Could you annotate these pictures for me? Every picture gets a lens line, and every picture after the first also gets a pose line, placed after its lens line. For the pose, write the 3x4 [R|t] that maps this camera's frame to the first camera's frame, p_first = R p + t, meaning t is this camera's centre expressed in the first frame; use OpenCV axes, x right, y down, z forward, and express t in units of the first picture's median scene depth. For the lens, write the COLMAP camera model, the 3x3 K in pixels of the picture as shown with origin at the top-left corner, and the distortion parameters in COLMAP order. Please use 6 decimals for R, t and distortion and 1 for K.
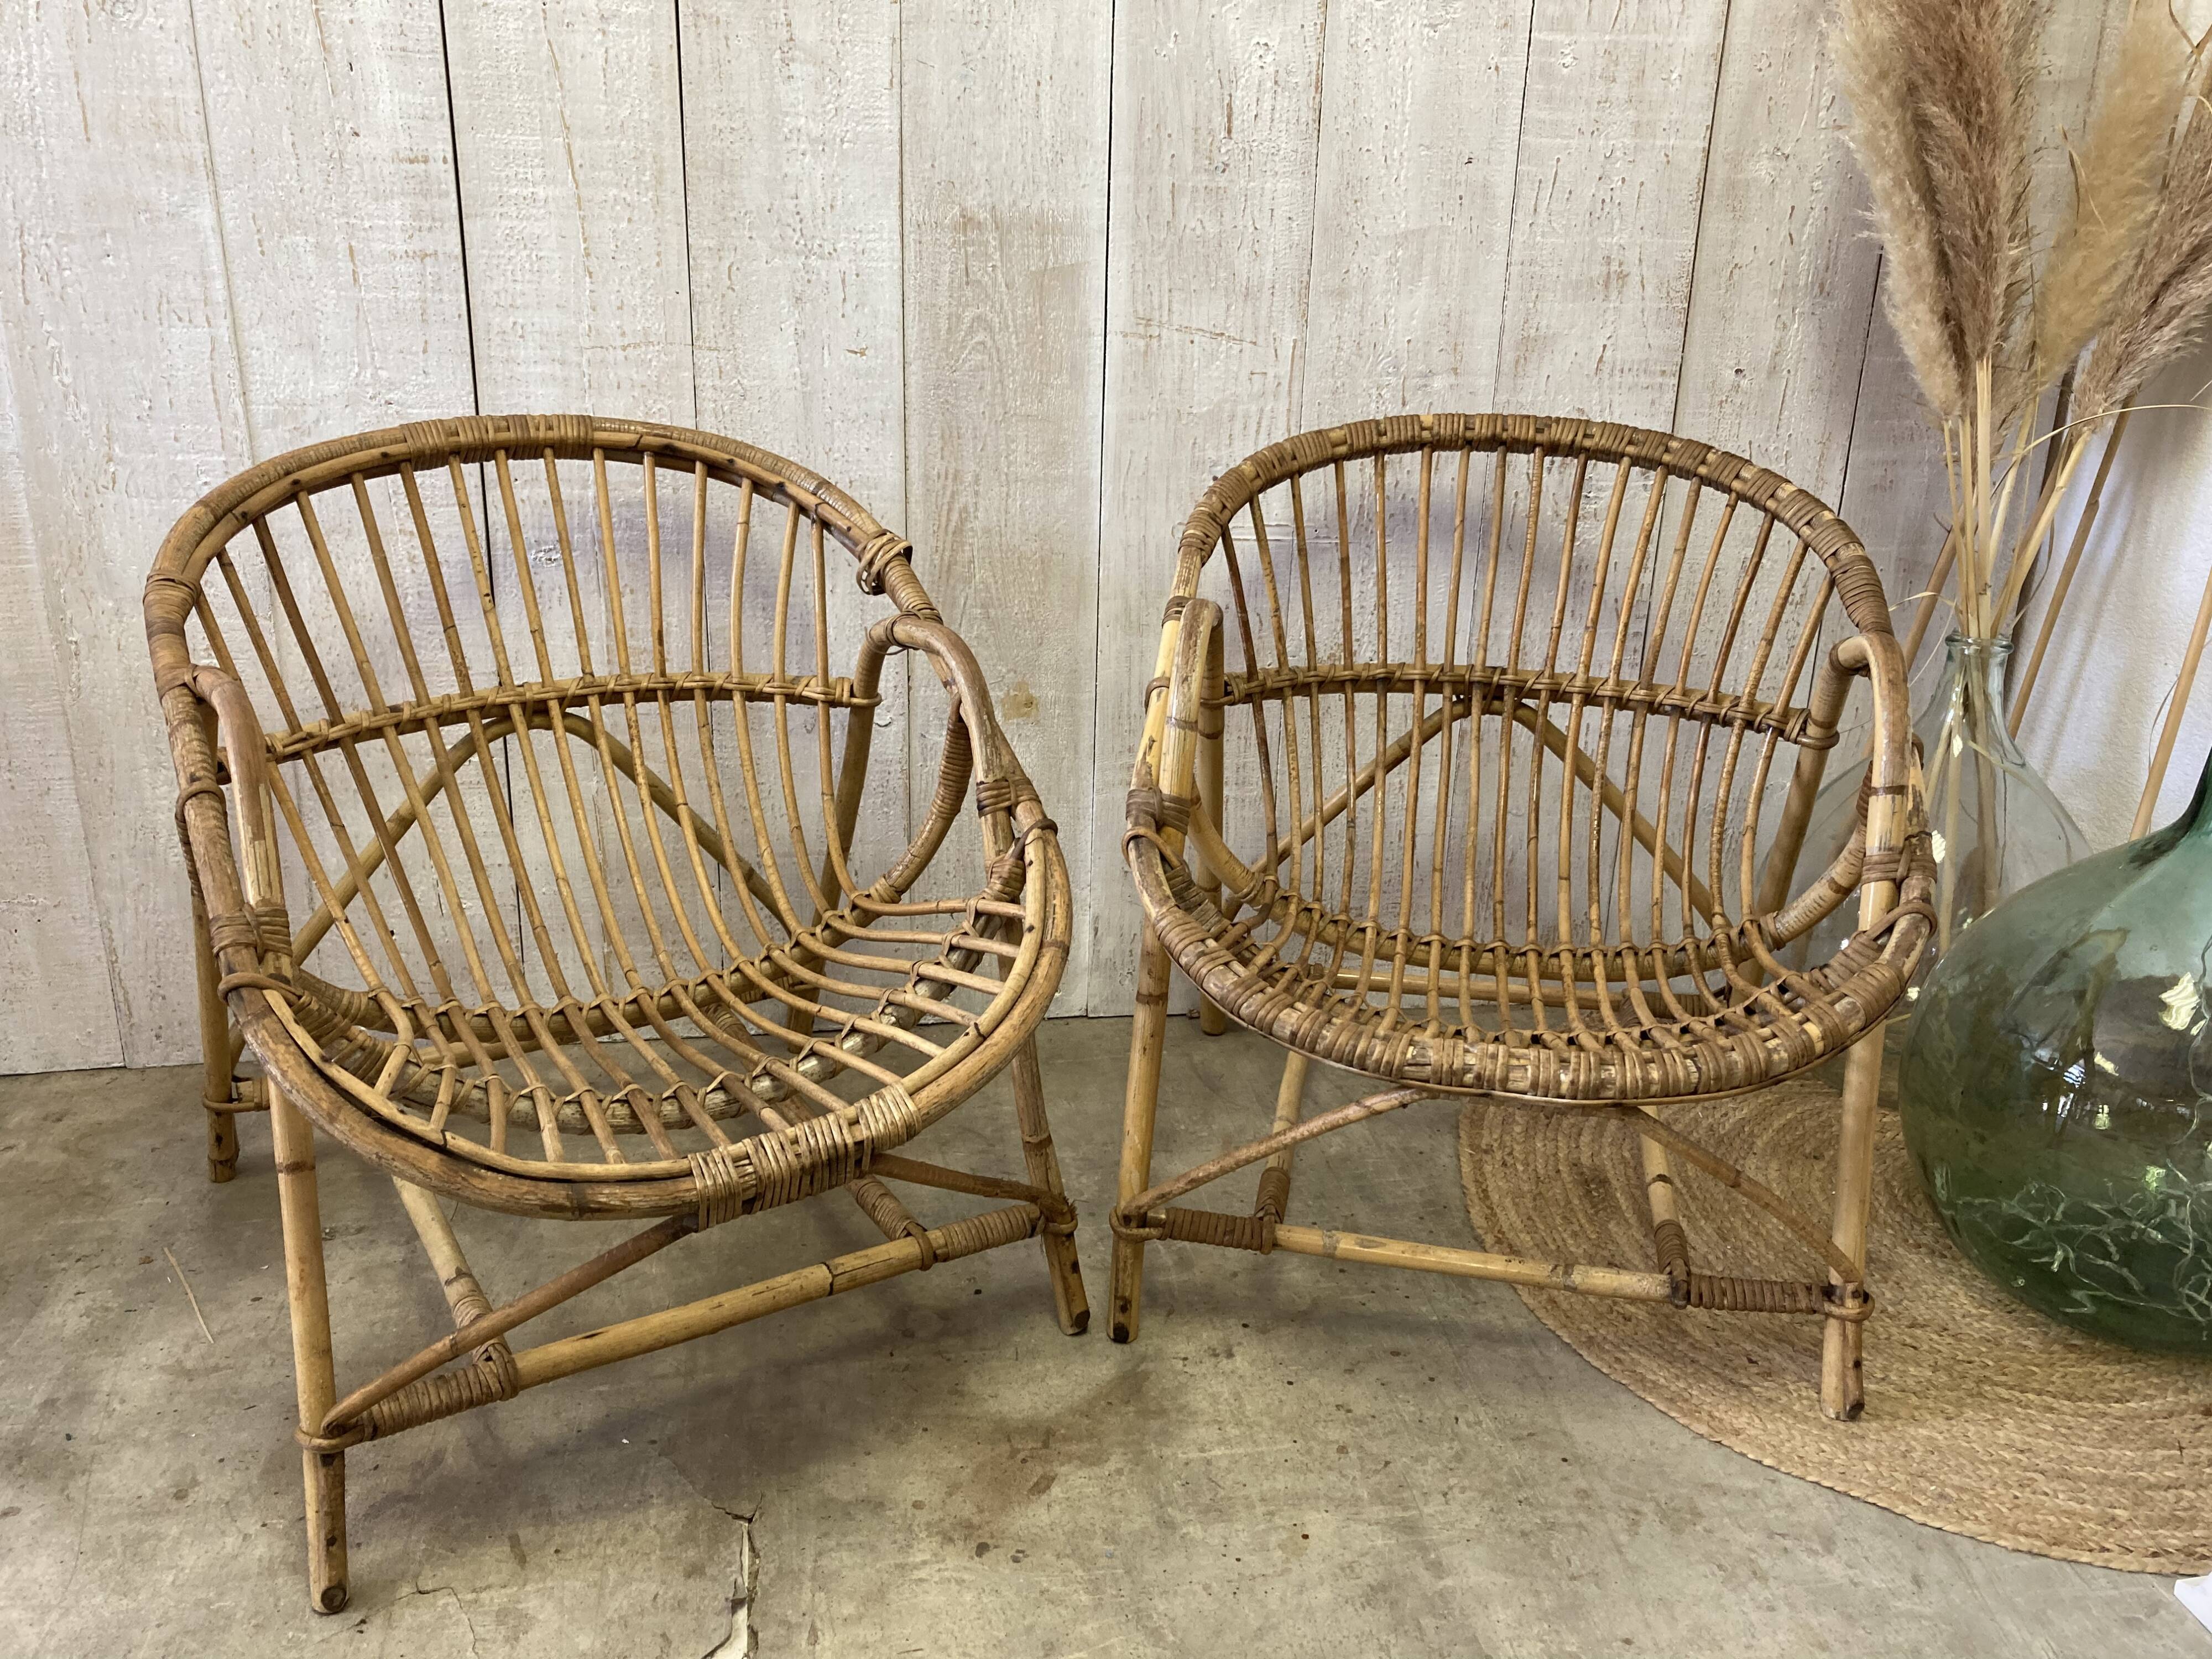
lens RADIAL K [[1831.1, 0, 1096.5], [0, 1831.1, 809.3], [0, 0, 1]] dist [0.017396, 0.003980]
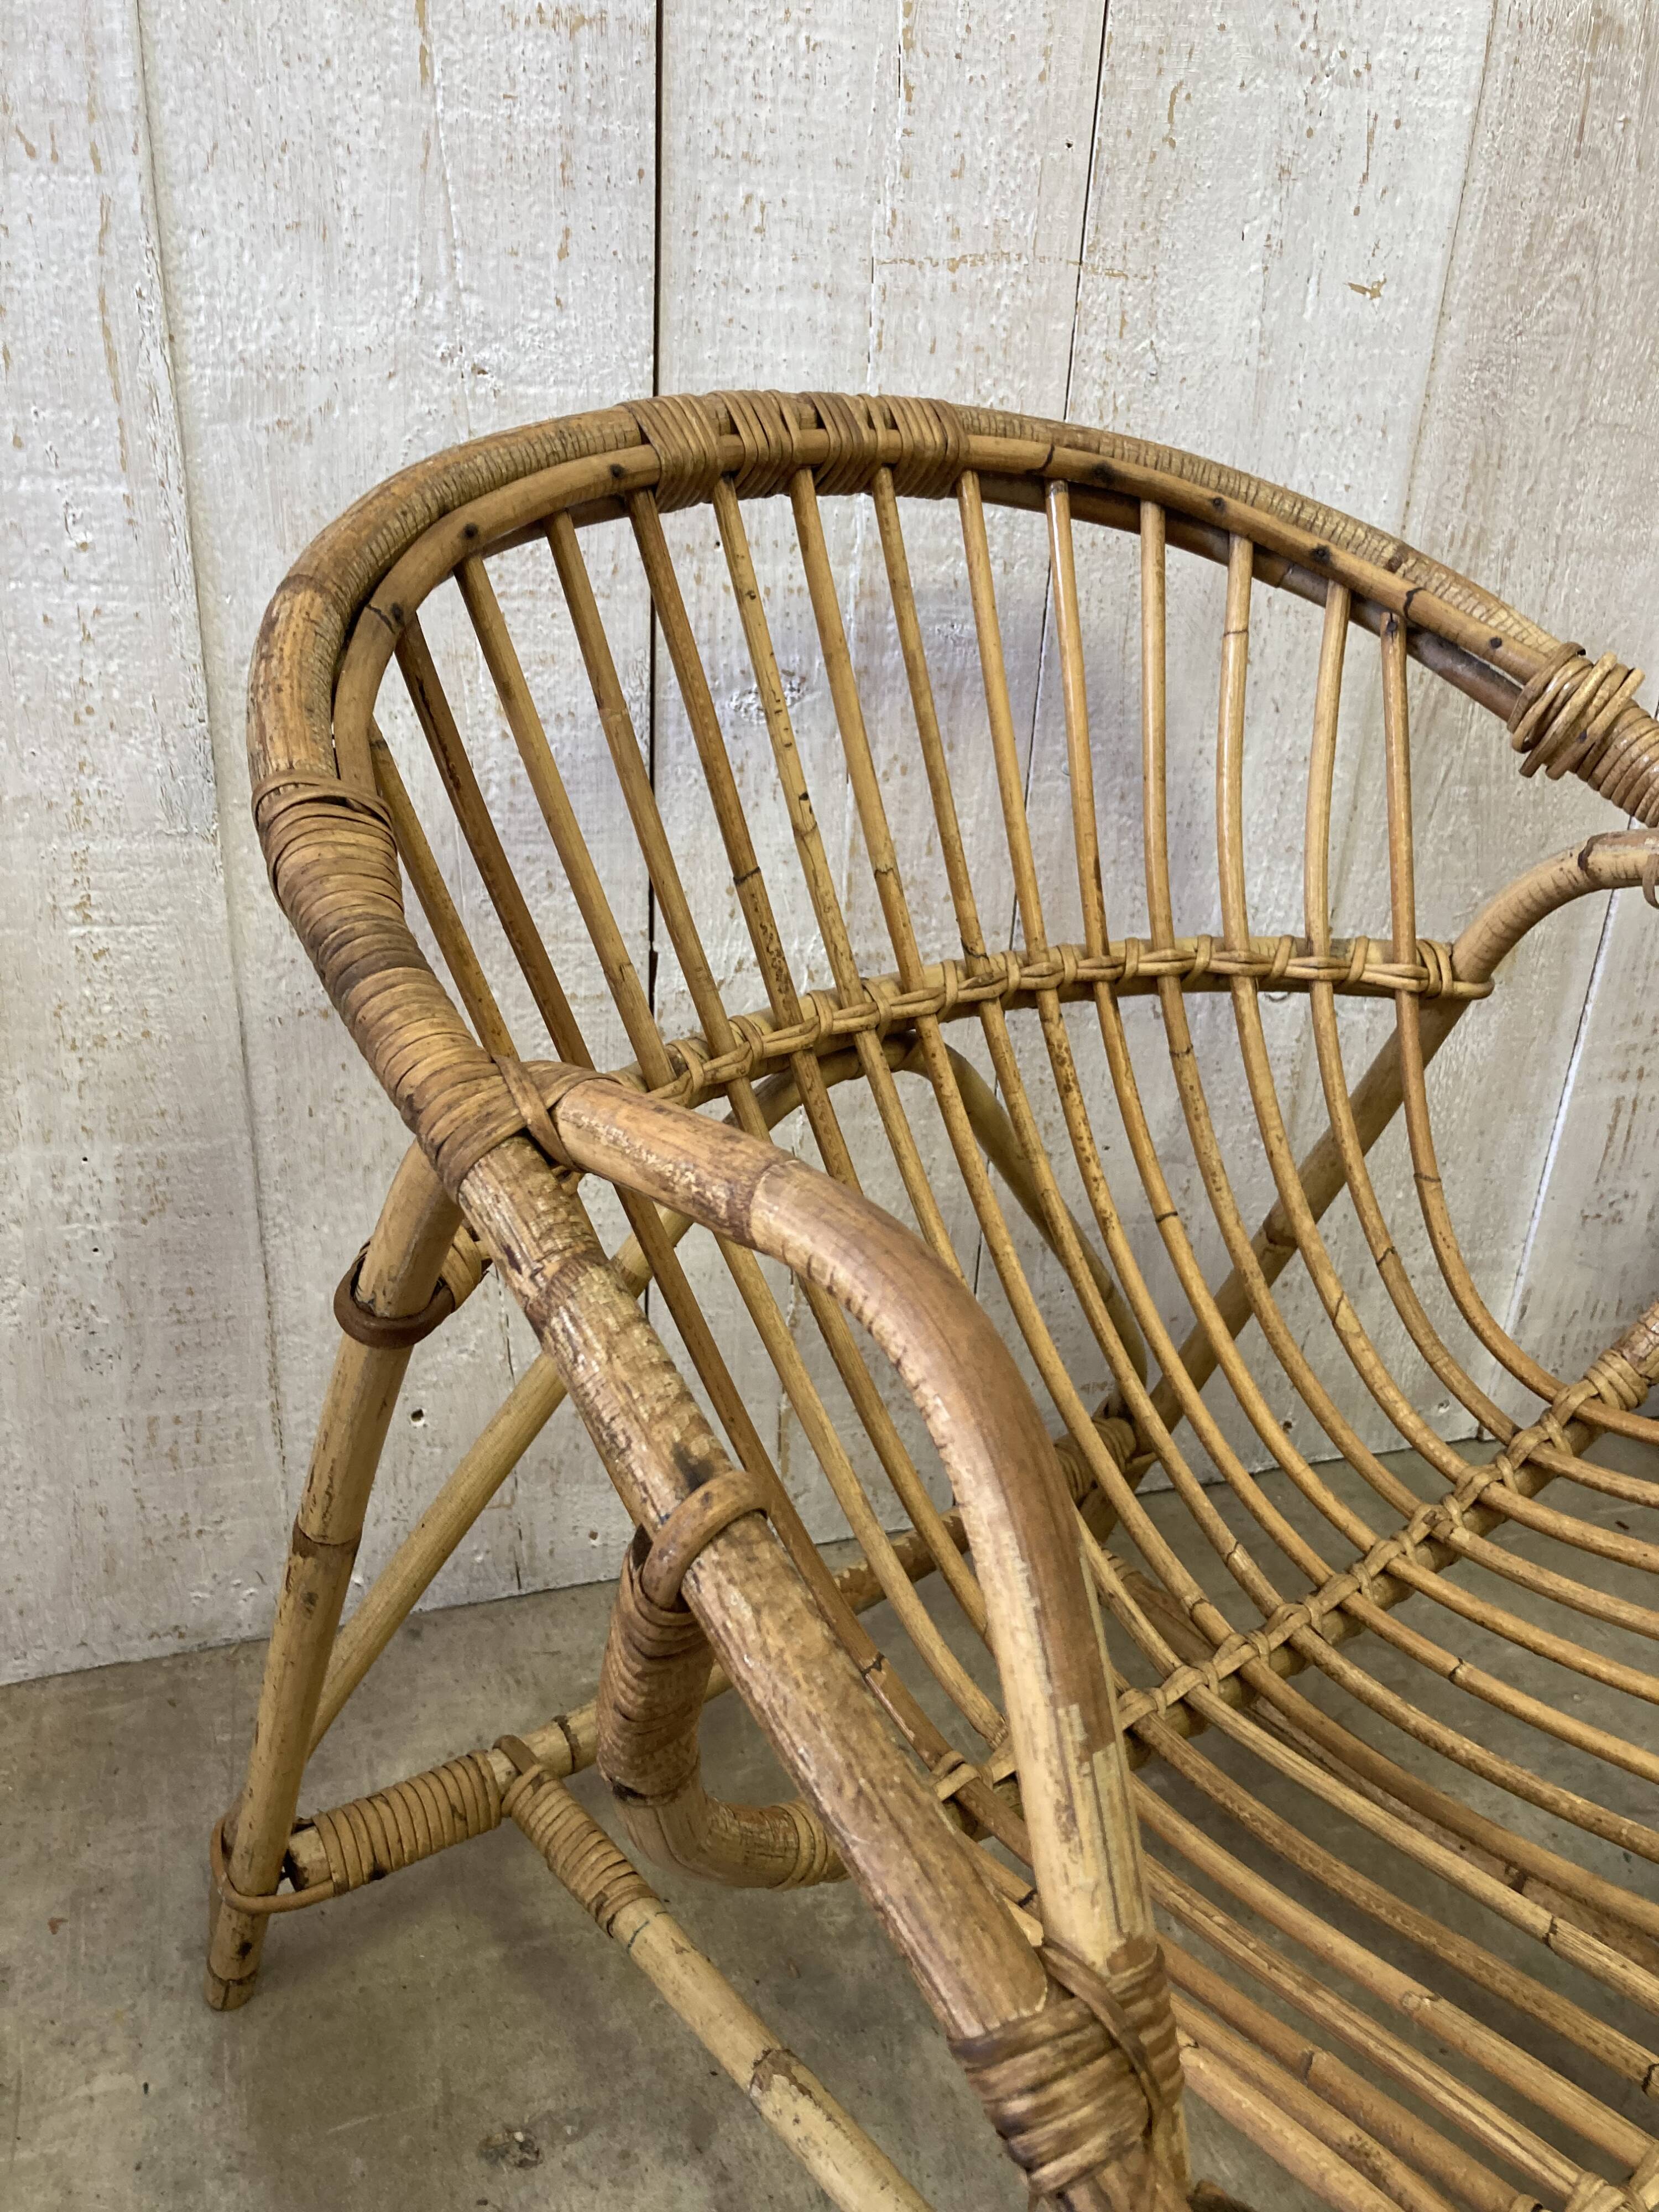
lens RADIAL K [[1831.1, 0, 848.2], [0, 1831.1, 1130.0], [0, 0, 1]] dist [0.017396, 0.003980]
pose [[0.987088, -0.042233, 0.154509, -0.380818], [0.025130, 0.993501, 0.111013, -0.081013], [-0.158193, -0.105697, 0.981735, 0.518628]]
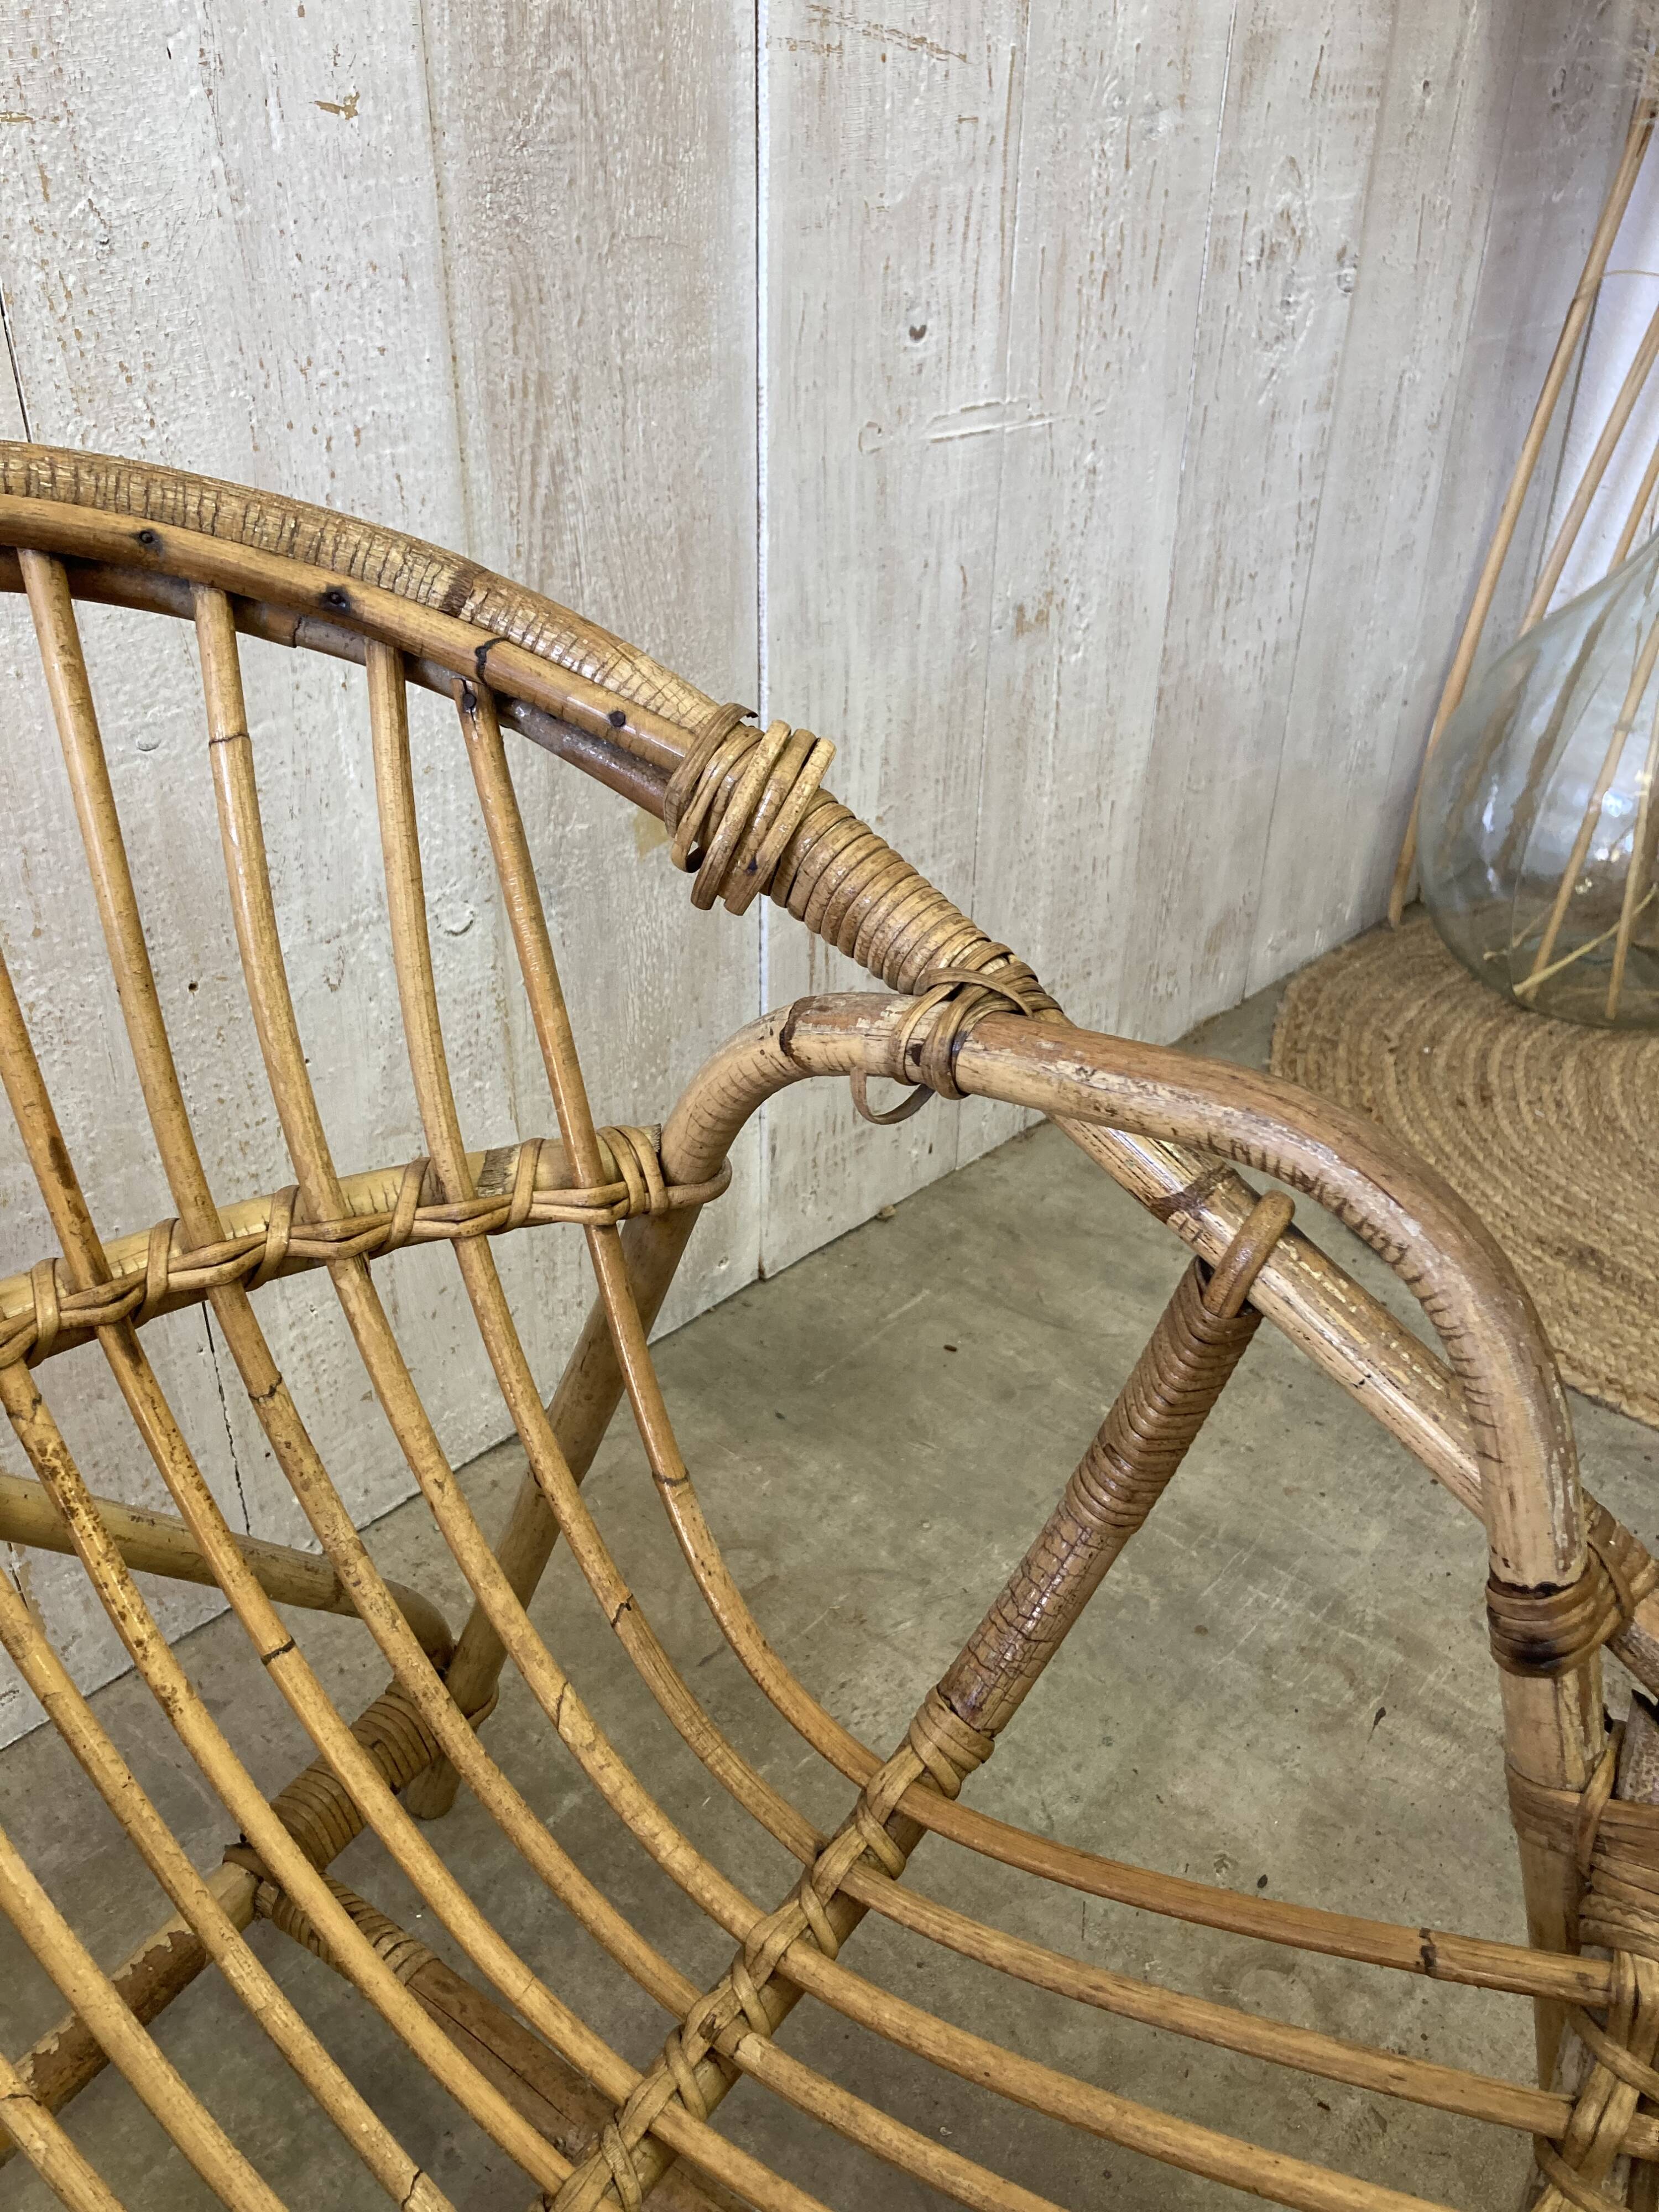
lens RADIAL K [[1831.1, 0, 830.6], [0, 1831.1, 1098.3], [0, 0, 1]] dist [0.017396, 0.003980]
pose [[0.787206, -0.331254, 0.520171, -0.354338], [0.211433, 0.937337, 0.276939, -0.136164], [-0.579313, -0.108027, 0.807915, 0.596279]]
